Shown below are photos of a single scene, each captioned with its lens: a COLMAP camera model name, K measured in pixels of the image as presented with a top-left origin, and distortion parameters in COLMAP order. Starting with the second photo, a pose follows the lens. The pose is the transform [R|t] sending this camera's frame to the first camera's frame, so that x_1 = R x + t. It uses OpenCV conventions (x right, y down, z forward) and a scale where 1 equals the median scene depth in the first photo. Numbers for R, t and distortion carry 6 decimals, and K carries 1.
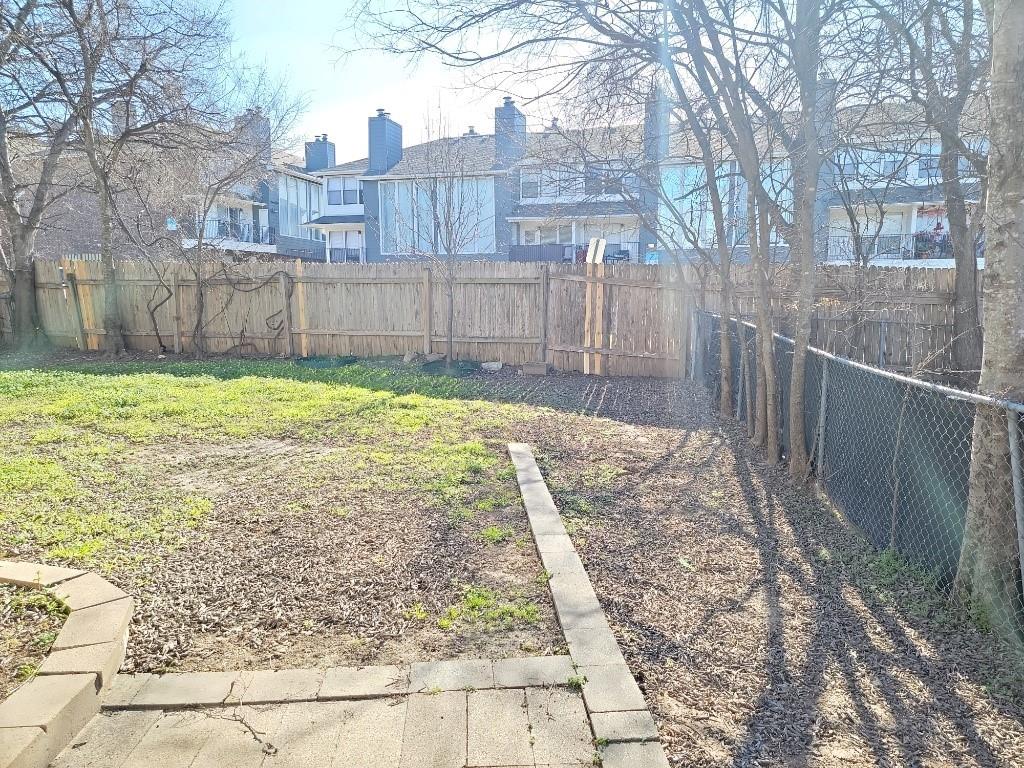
lens RADIAL K [[693.9, 0, 512.0], [0, 693.9, 384.0], [0, 0, 1]] dist [0.067766, -0.051265]
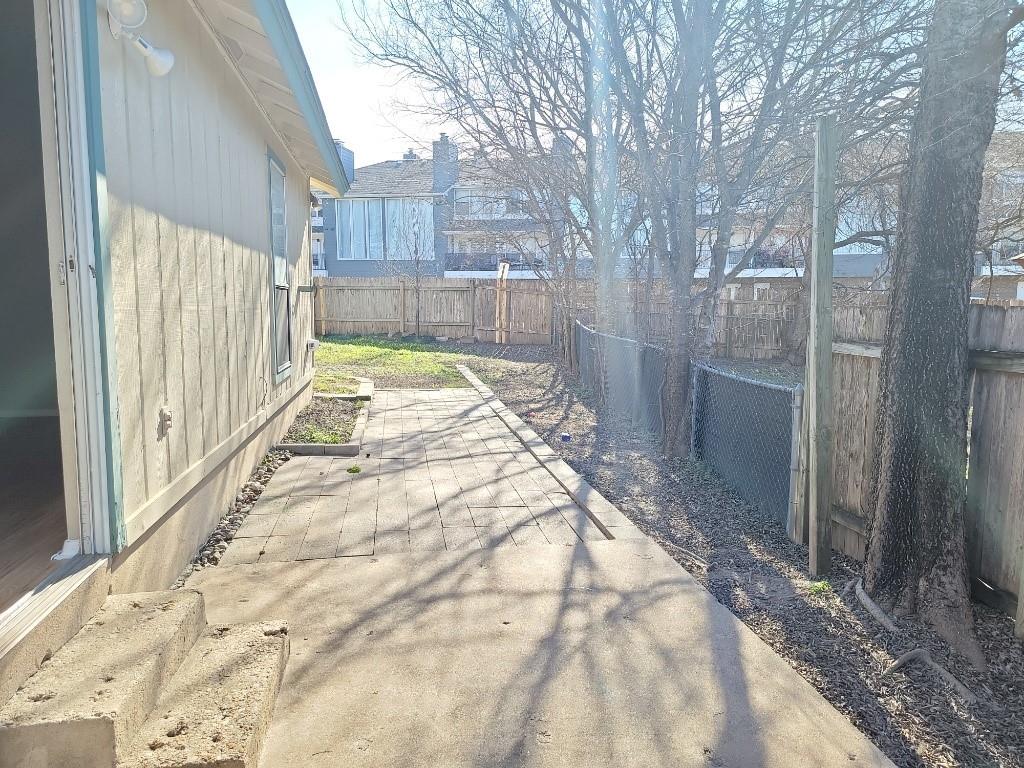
lens RADIAL K [[693.9, 0, 512.0], [0, 693.9, 384.0], [0, 0, 1]] dist [0.067766, -0.051265]
pose [[0.995310, -0.007457, 0.096452, -0.022773], [0.007046, 0.999965, 0.004607, 0.077382], [-0.096483, -0.003906, 0.995327, -0.702805]]
